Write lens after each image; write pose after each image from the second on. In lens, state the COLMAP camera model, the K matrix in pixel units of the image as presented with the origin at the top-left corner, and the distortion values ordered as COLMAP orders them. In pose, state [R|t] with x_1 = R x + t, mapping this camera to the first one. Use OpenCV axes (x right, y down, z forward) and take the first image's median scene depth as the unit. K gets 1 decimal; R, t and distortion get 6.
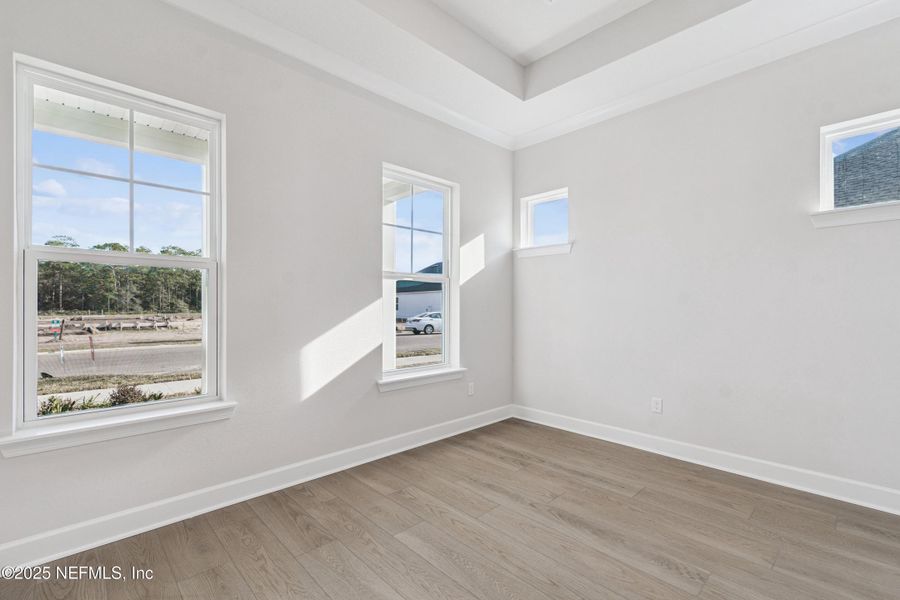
lens RADIAL K [[399.8, 0, 456.0], [0, 399.8, 293.7], [0, 0, 1]] dist [0.003148, -0.000307]
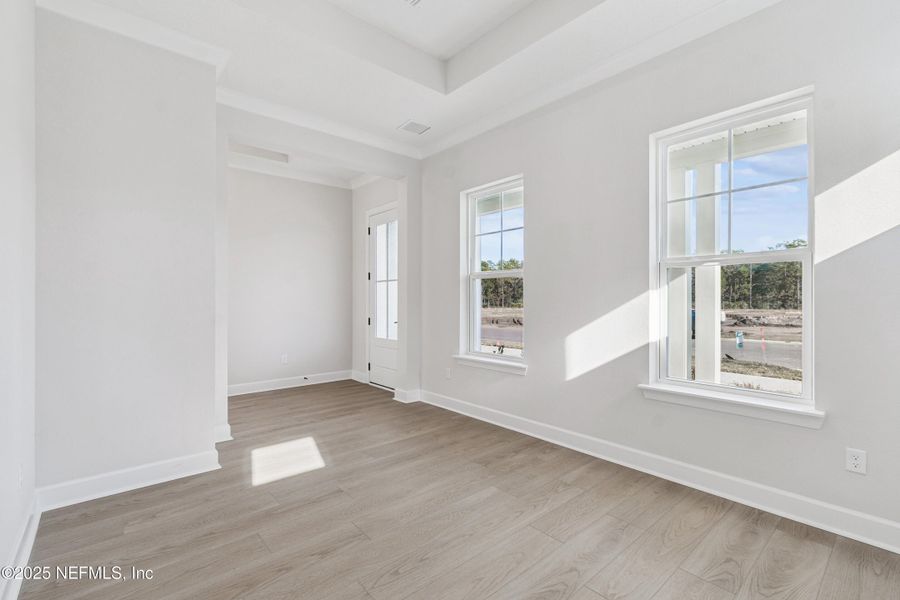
lens RADIAL K [[399.8, 0, 453.2], [0, 399.8, 305.6], [0, 0, 1]] dist [0.003148, -0.000307]
pose [[-0.056950, 0.011832, -0.998307, 0.820748], [0.031066, 0.999467, 0.010074, 0.025228], [0.997894, -0.030440, -0.057287, 0.737565]]
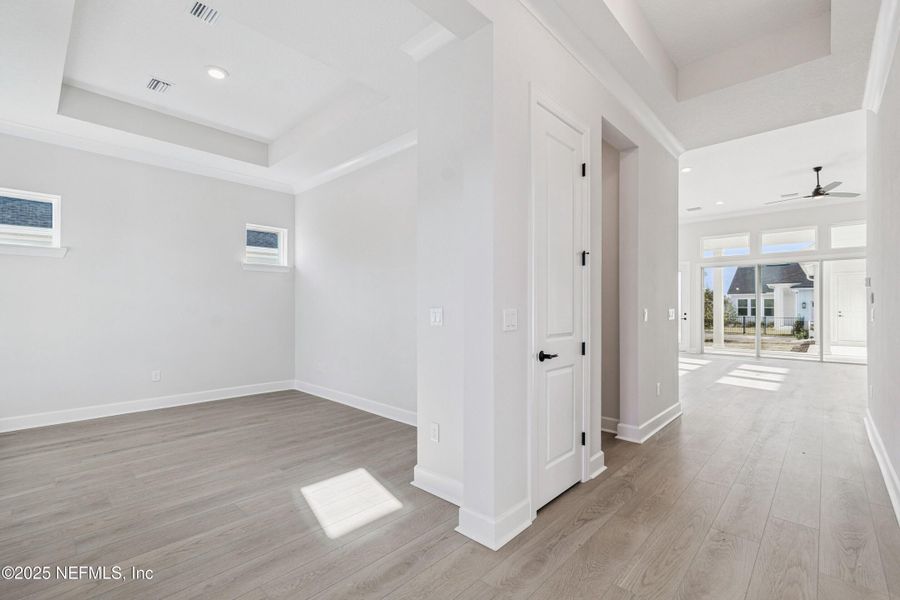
lens RADIAL K [[399.8, 0, 453.9], [0, 399.8, 302.6], [0, 0, 1]] dist [0.003148, -0.000307]
pose [[-0.049610, 0.008323, 0.998734, -1.186473], [-0.027871, 0.999564, -0.009714, -0.000198], [-0.998380, -0.028318, -0.049356, 0.015988]]
